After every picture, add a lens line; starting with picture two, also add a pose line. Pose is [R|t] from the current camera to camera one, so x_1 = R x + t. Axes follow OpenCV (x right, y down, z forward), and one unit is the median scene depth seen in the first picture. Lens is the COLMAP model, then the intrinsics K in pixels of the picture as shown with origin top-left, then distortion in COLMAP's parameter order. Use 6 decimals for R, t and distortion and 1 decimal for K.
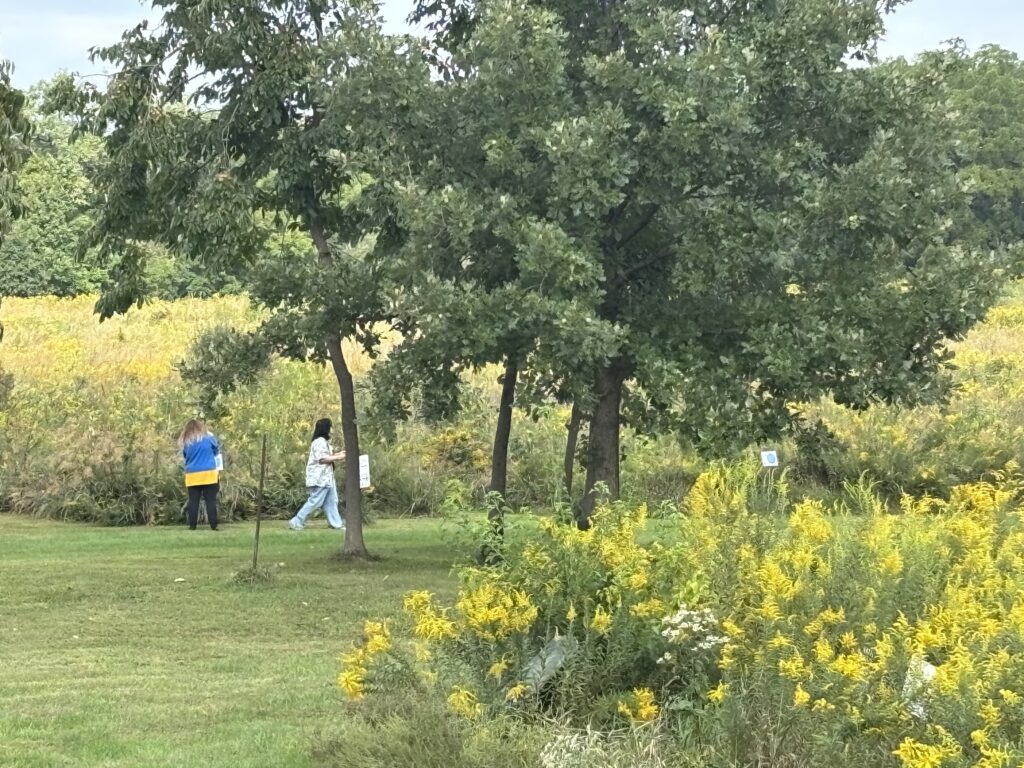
lens RADIAL K [[4086.3, 0, 511.6], [0, 4086.3, 382.6], [0, 0, 1]] dist [0.336577, 0.000000]
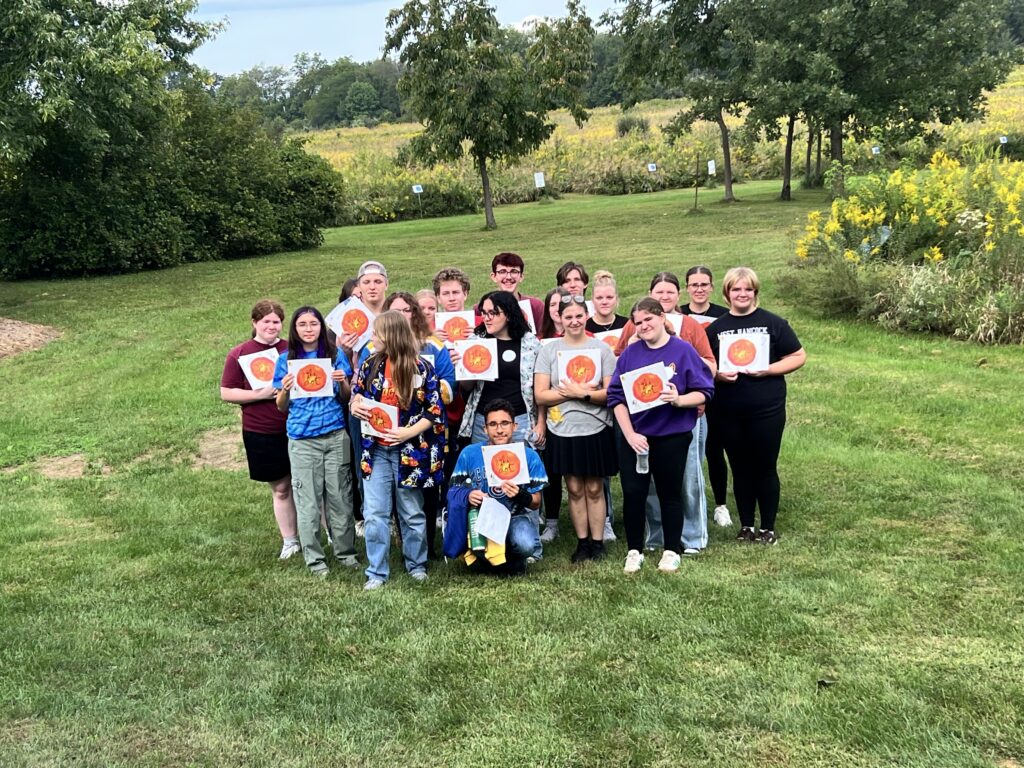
lens RADIAL K [[1512.7, 0, 512.9], [0, 1512.7, 385.3], [0, 0, 1]] dist [0.004657, 0.000000]
pose [[0.990959, -0.050239, -0.124405, -0.066373], [0.069415, 0.985479, 0.154962, 0.002026], [0.114813, -0.162196, 0.980056, 0.083376]]
